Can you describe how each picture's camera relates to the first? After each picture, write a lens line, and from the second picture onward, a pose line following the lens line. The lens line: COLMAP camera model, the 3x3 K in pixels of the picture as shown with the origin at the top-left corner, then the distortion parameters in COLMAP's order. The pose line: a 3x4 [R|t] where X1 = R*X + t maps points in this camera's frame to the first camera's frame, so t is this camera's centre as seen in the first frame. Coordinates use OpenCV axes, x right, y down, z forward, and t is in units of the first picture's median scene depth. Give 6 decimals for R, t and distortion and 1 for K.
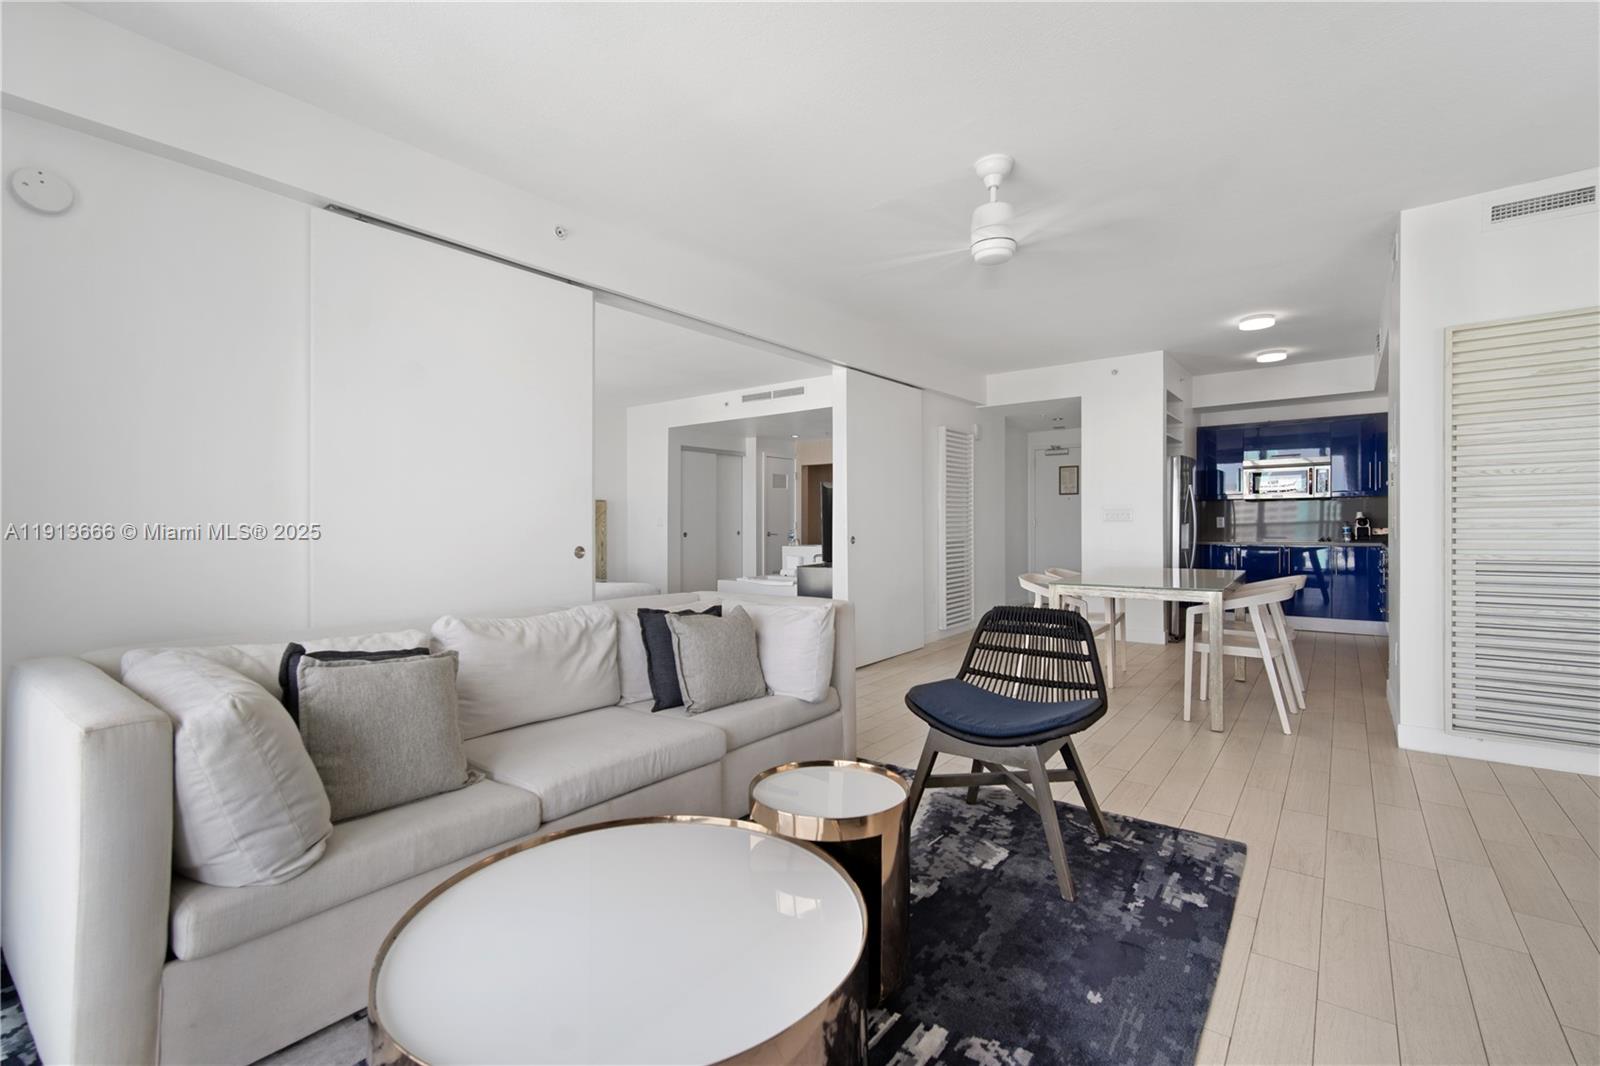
lens RADIAL K [[715.6, 0, 770.7], [0, 715.6, 529.9], [0, 0, 1]] dist [-0.000248, 0.000553]
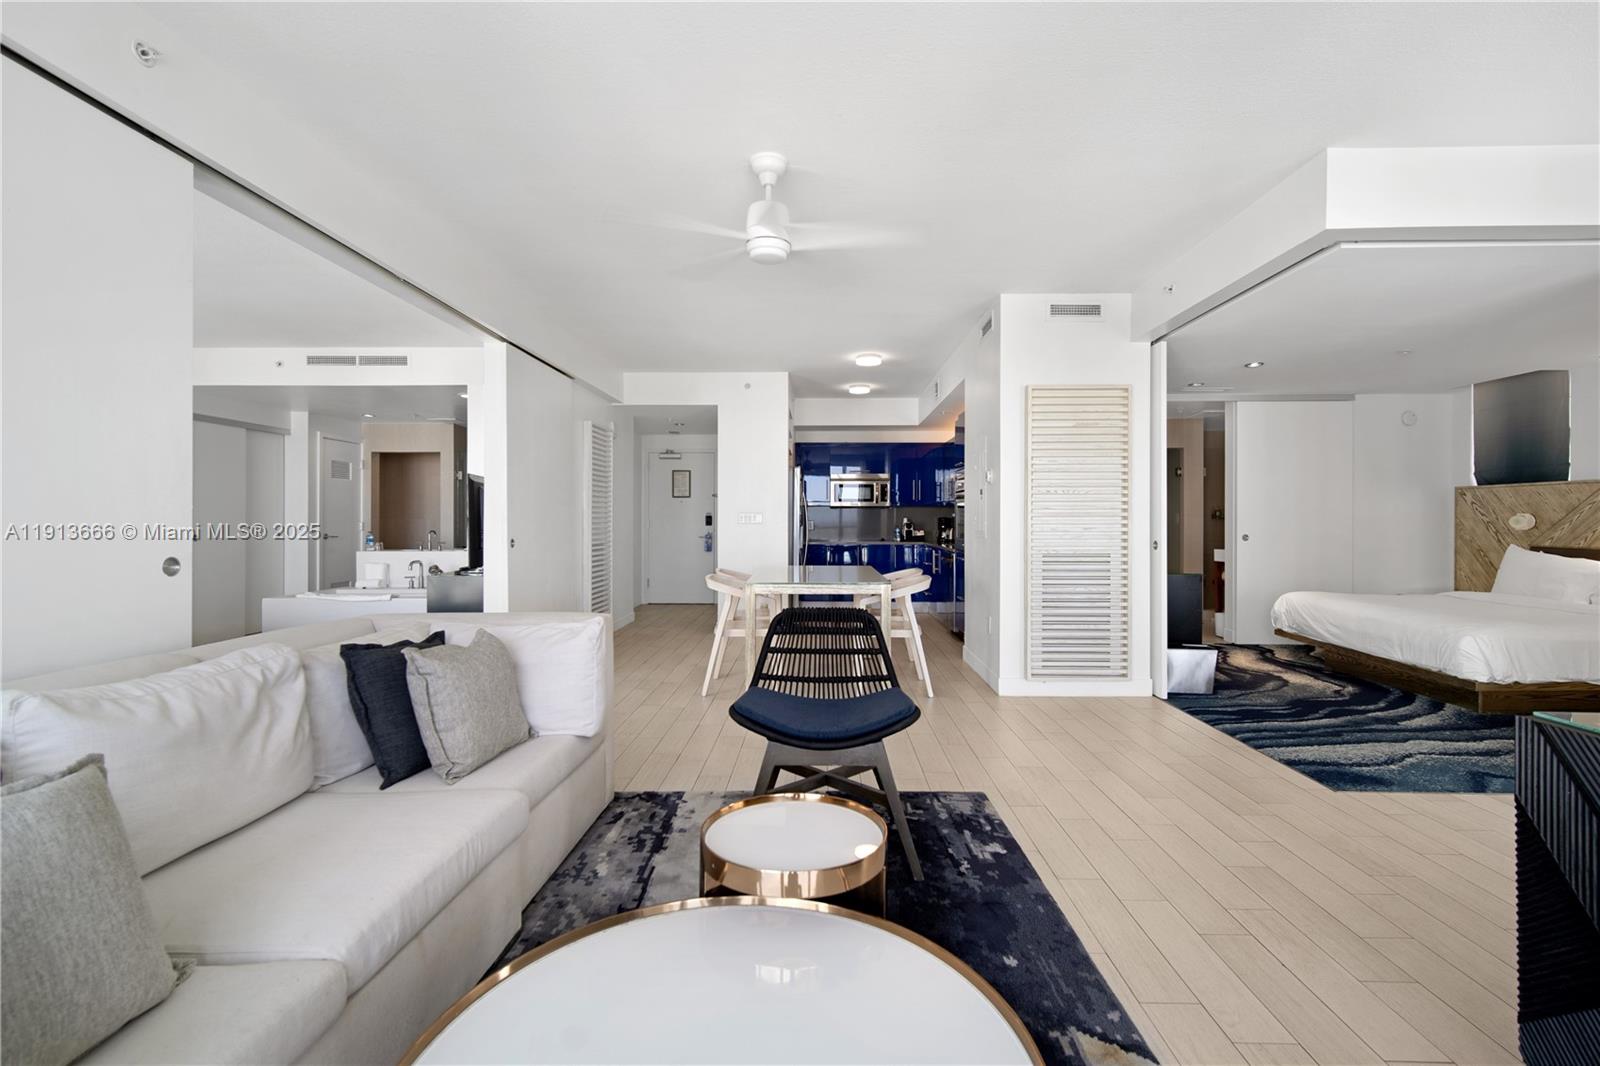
lens RADIAL K [[725.6, 0, 787.4], [0, 725.6, 528.7], [0, 0, 1]] dist [0.006460, 0.000129]
pose [[0.793591, 0.003817, 0.608439, -0.279064], [-0.001638, 0.999990, -0.004136, -0.000534], [-0.608449, 0.002286, 0.793590, 0.182548]]
